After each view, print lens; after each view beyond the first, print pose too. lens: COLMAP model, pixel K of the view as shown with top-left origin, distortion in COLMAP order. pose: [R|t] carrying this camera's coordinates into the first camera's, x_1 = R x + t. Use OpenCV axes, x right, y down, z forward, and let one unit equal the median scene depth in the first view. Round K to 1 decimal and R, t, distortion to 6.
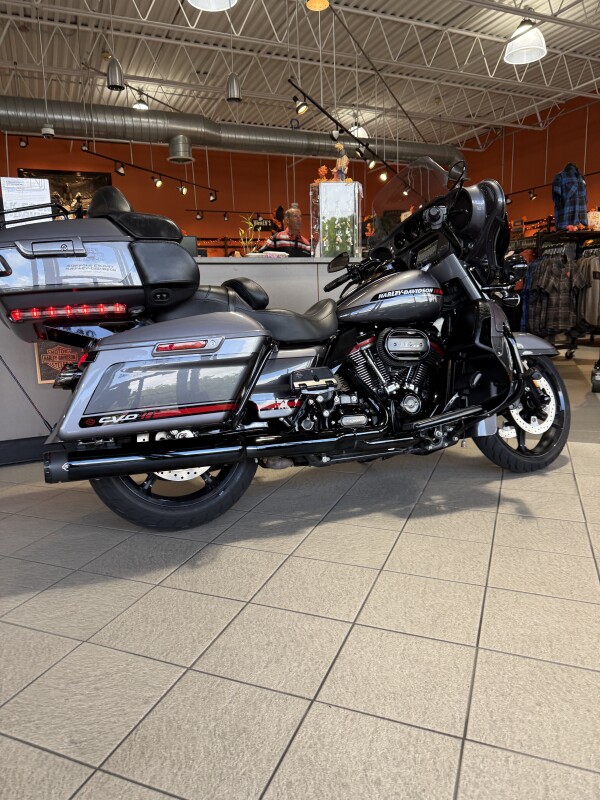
lens RADIAL K [[567.8, 0, 287.8], [0, 567.8, 397.2], [0, 0, 1]] dist [0.041423, -0.044742]
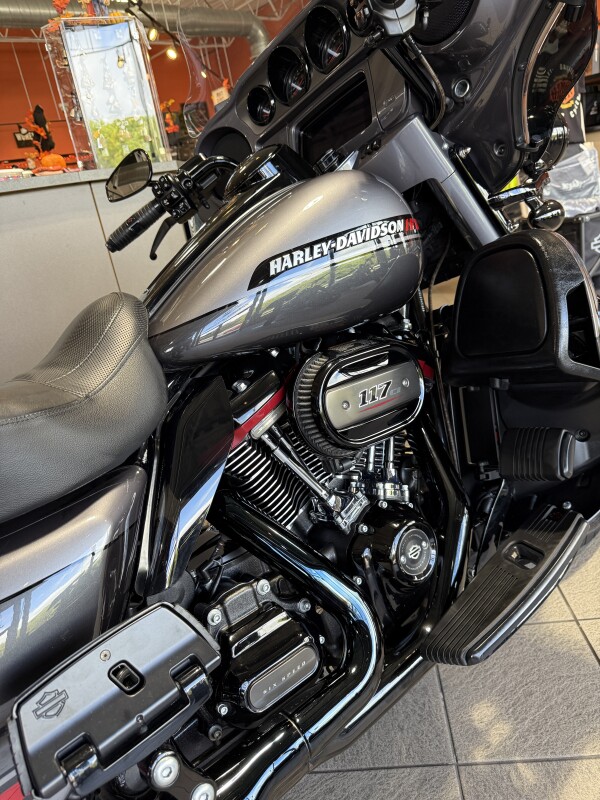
lens RADIAL K [[568.0, 0, 298.0], [0, 568.0, 404.1], [0, 0, 1]] dist [0.046961, -0.051545]
pose [[0.936824, -0.230075, 0.263489, 0.064306], [0.187034, 0.965999, 0.178504, -0.142992], [-0.295599, -0.117945, 0.948003, 0.612719]]
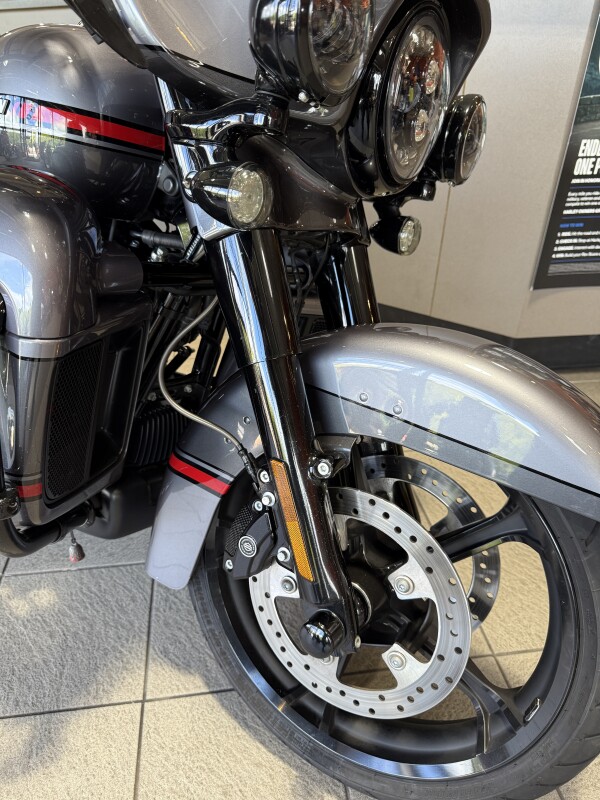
lens RADIAL K [[570.6, 0, 295.7], [0, 570.6, 406.3], [0, 0, 1]] dist [-0.005911, -0.002876]
pose [[0.502029, 0.487593, -0.714297, 0.582645], [-0.167563, 0.865107, 0.472771, -0.202833], [0.848463, -0.117655, 0.516011, 0.888441]]
